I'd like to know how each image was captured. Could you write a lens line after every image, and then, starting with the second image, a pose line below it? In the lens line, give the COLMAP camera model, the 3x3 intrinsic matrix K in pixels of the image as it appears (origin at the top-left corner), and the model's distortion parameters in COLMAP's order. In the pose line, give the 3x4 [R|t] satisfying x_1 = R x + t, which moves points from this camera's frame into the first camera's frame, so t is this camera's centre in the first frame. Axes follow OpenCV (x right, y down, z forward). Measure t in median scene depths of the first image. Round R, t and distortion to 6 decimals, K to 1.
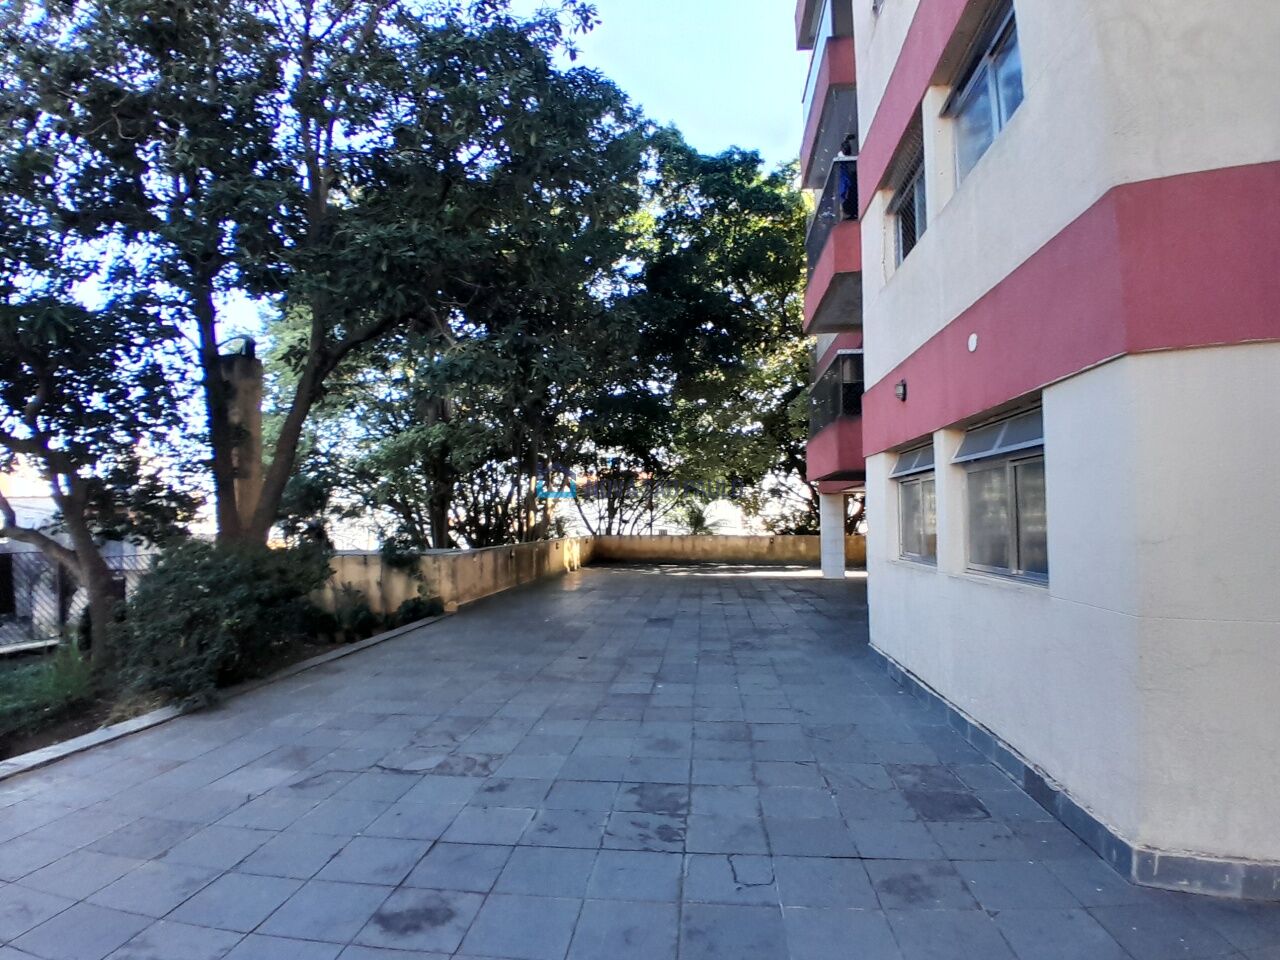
lens RADIAL K [[674.7, 0, 640.0], [0, 674.7, 480.0], [0, 0, 1]] dist [0.001083, -0.042839]
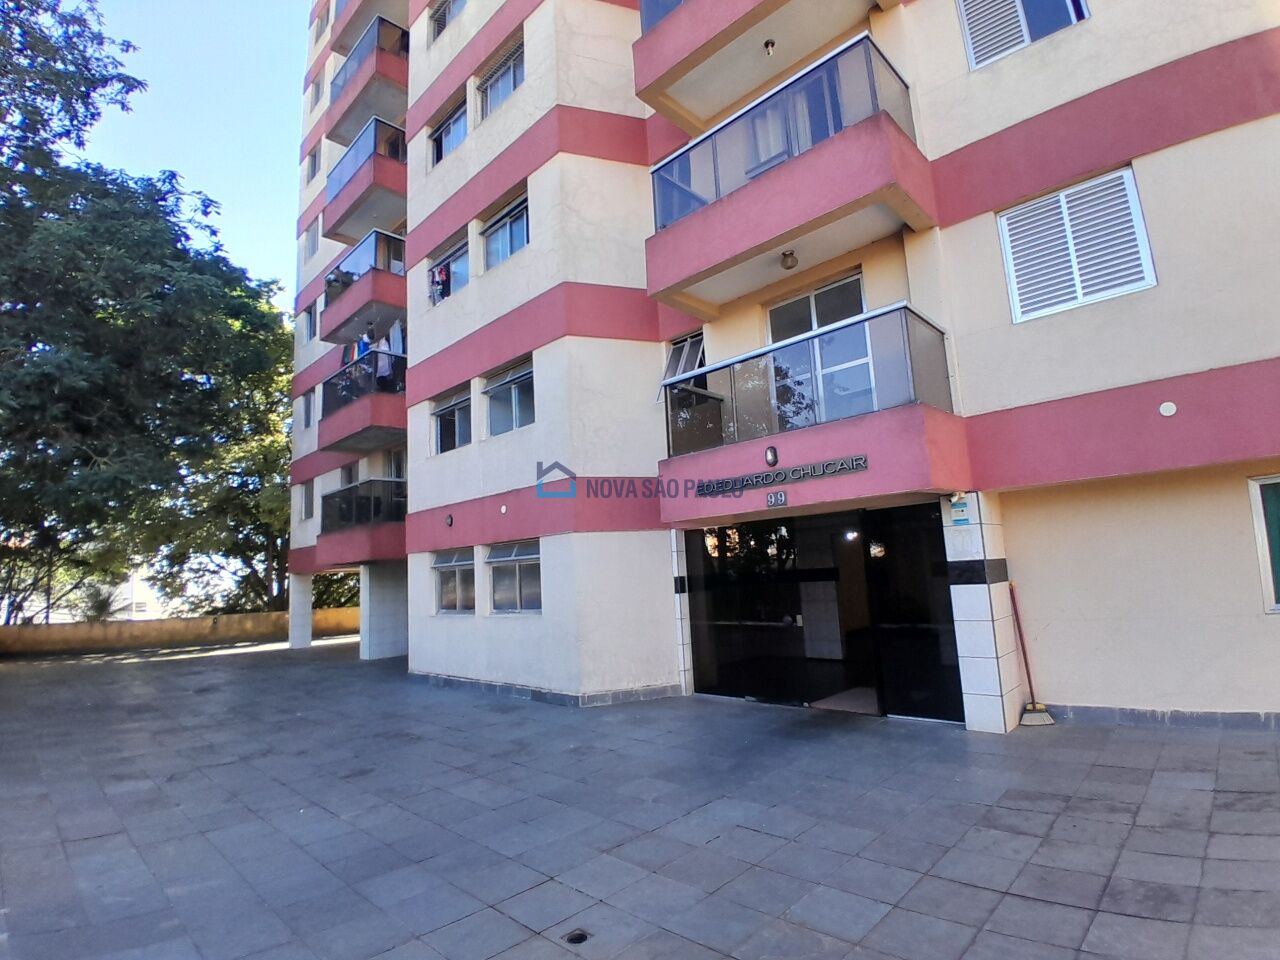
lens RADIAL K [[638.9, 0, 633.7], [0, 638.9, 482.6], [0, 0, 1]] dist [0.005381, -0.048479]
pose [[0.643773, 0.078747, 0.761154, -0.858929], [0.006912, 0.994052, -0.108689, -0.057814], [-0.765185, 0.075232, 0.639400, -0.706120]]
